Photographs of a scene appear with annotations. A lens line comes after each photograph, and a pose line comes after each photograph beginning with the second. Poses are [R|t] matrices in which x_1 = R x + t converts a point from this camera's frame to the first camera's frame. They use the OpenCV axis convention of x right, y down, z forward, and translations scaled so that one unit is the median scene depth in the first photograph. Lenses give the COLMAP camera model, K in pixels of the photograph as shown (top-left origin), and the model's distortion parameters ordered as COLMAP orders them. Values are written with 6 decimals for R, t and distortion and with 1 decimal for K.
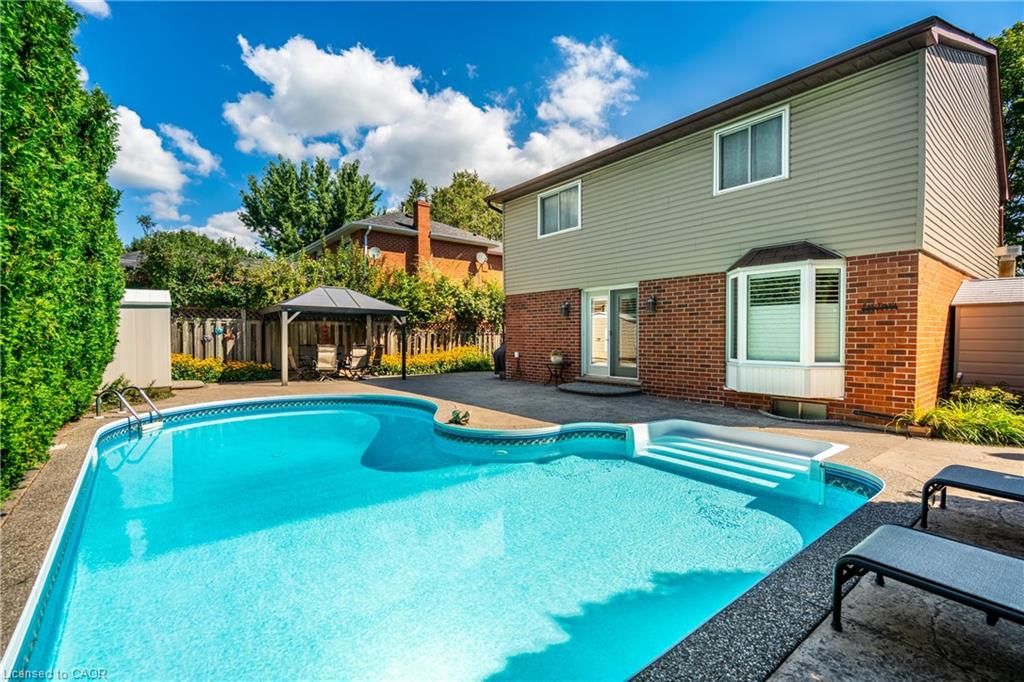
lens RADIAL K [[444.3, 0, 509.7], [0, 444.3, 341.9], [0, 0, 1]] dist [-0.001595, -0.000115]
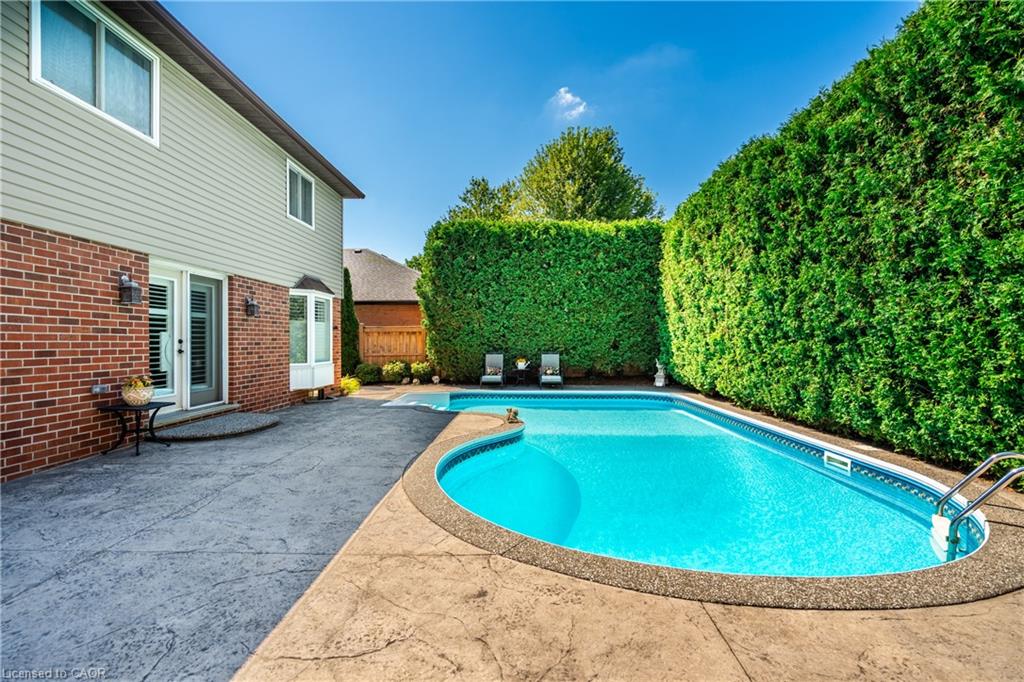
lens RADIAL K [[444.3, 0, 509.7], [0, 444.3, 341.9], [0, 0, 1]] dist [-0.001595, -0.000115]
pose [[-0.742956, -0.114088, 0.659546, -0.542257], [-0.138028, 0.990302, 0.015818, -0.091375], [-0.654954, -0.079284, -0.751498, 1.176983]]
